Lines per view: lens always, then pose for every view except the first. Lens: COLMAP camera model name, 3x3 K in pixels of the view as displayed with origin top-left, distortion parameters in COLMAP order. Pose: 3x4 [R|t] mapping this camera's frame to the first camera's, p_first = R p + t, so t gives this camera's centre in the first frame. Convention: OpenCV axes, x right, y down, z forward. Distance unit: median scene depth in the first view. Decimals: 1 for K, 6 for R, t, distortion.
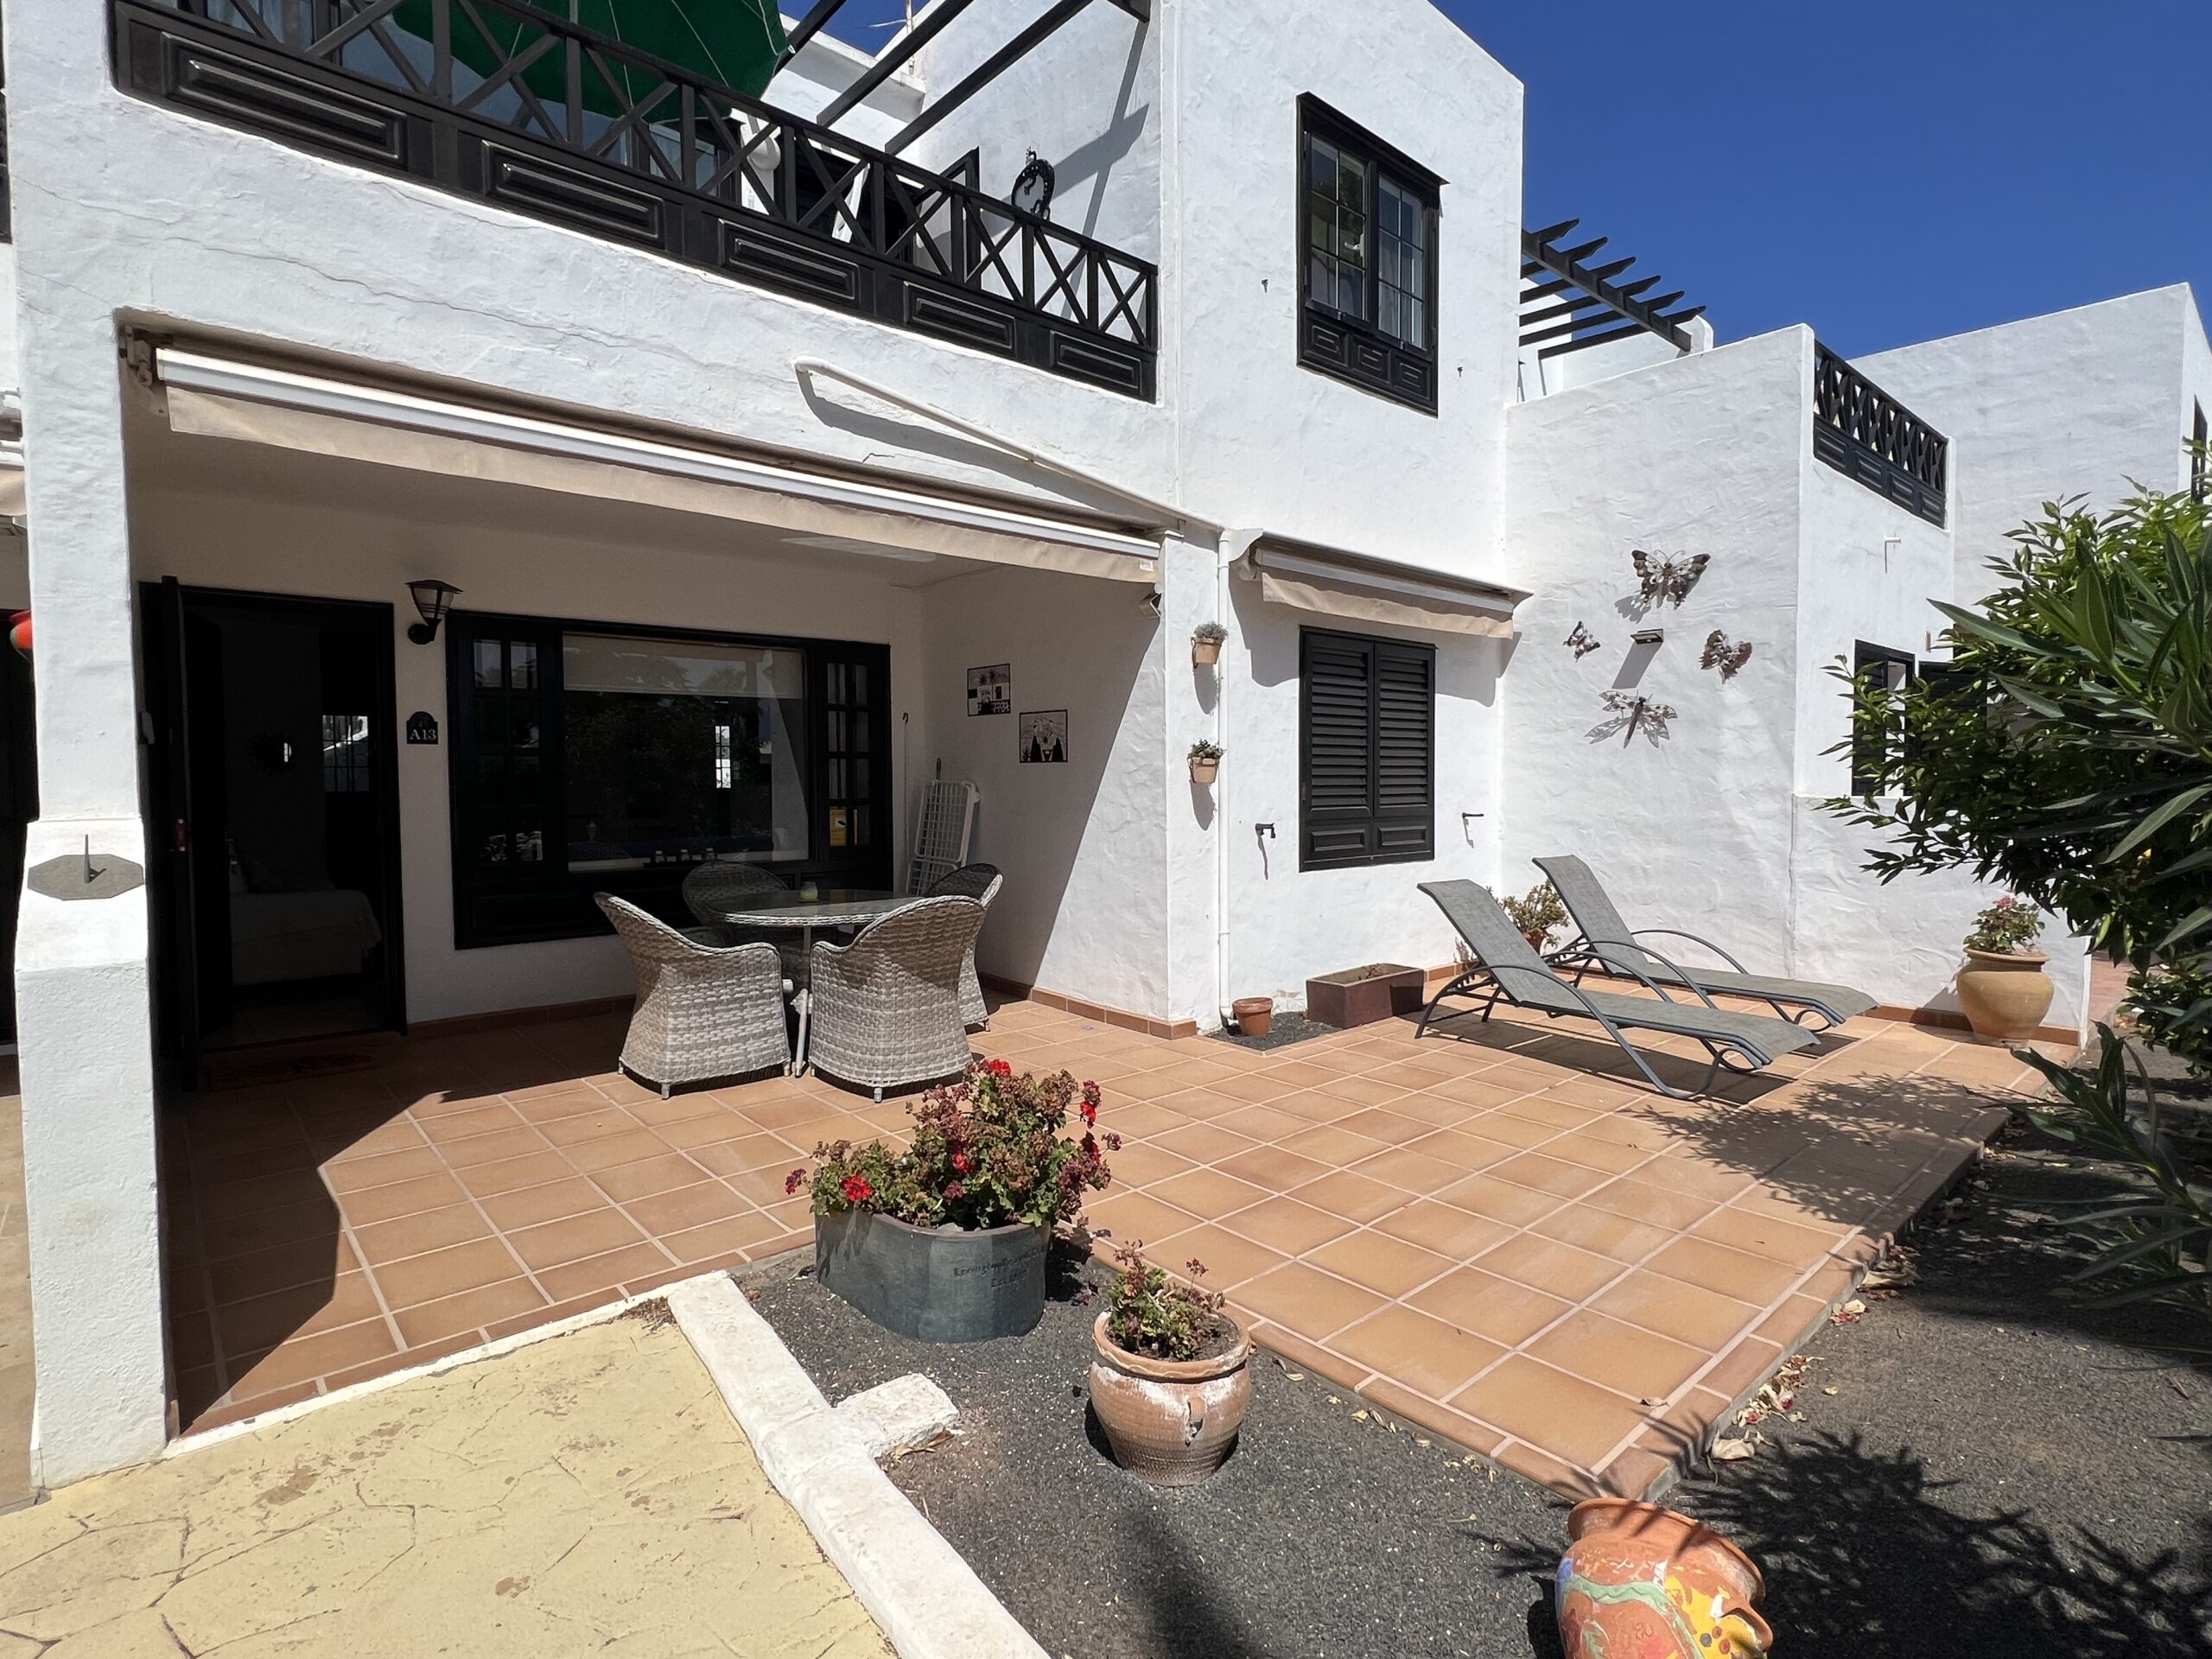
lens RADIAL K [[1097.8, 0, 1097.7], [0, 1097.8, 827.3], [0, 0, 1]] dist [-0.002498, -0.000169]
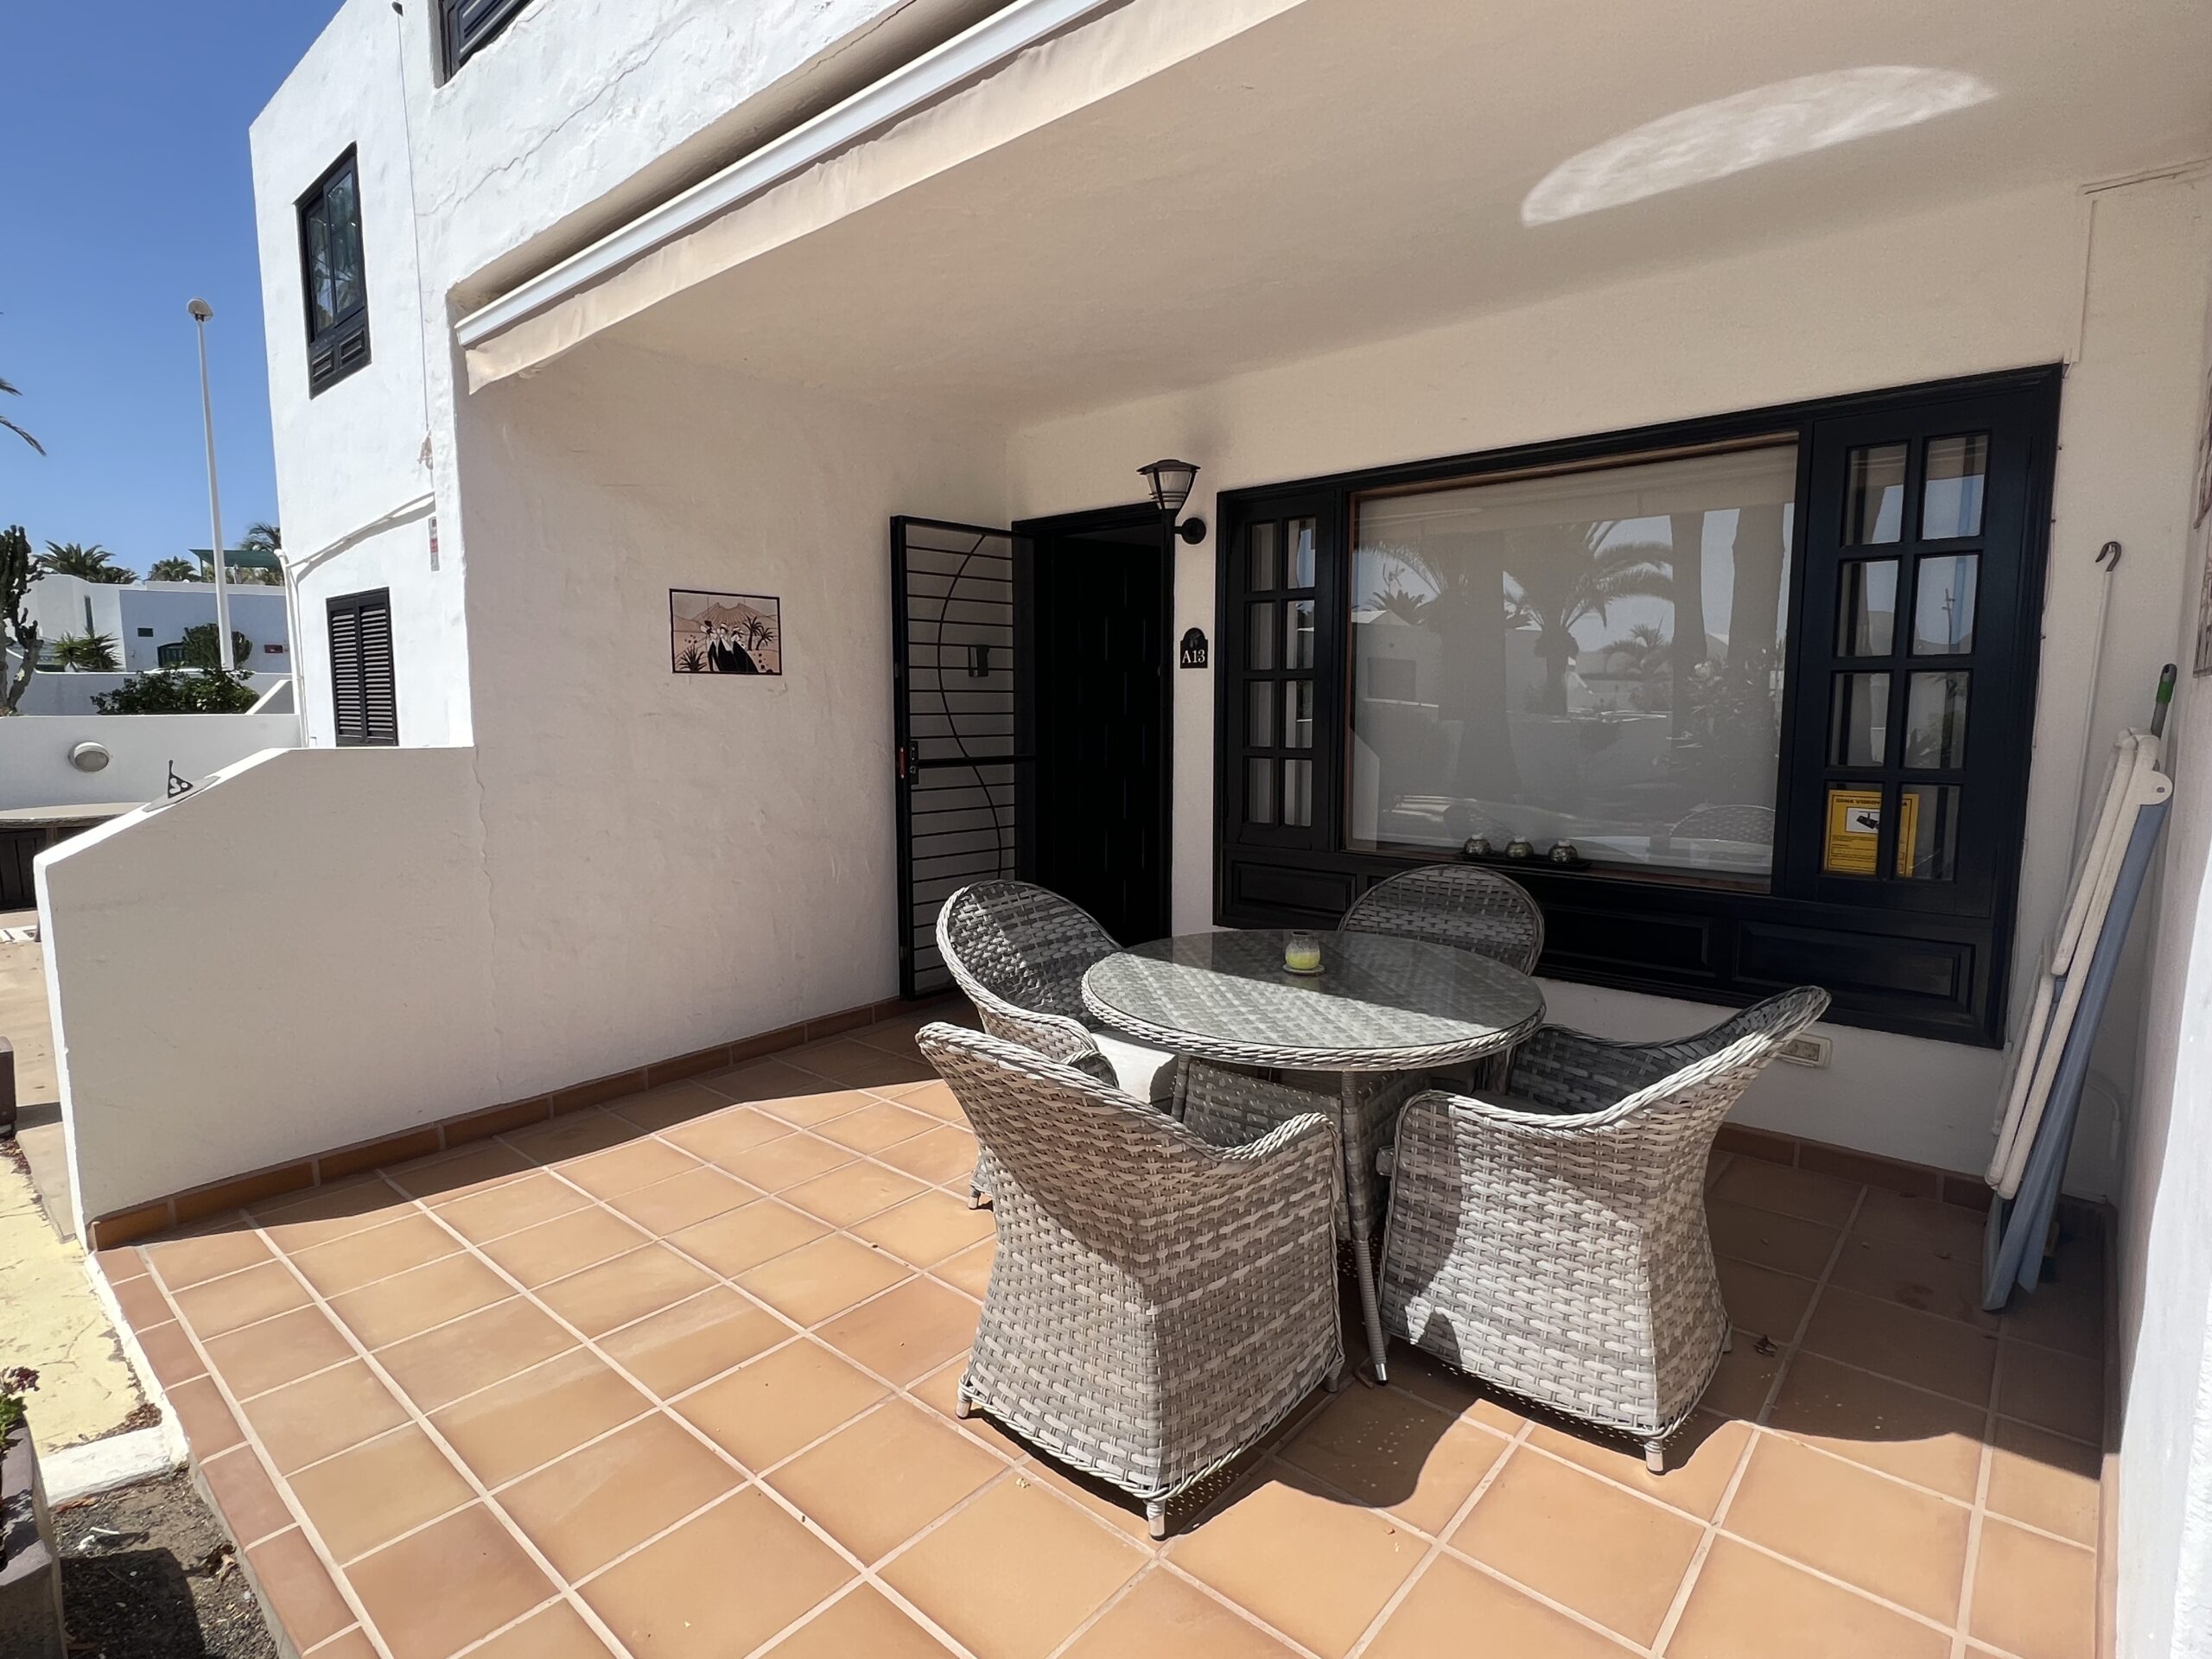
lens RADIAL K [[1127.7, 0, 1106.8], [0, 1127.7, 820.7], [0, 0, 1]] dist [0.000445, 0.000887]
pose [[0.131840, 0.110037, -0.985145, 0.217079], [-0.047377, 0.993383, 0.104617, -0.047899], [0.990138, 0.032881, 0.136181, 0.827810]]
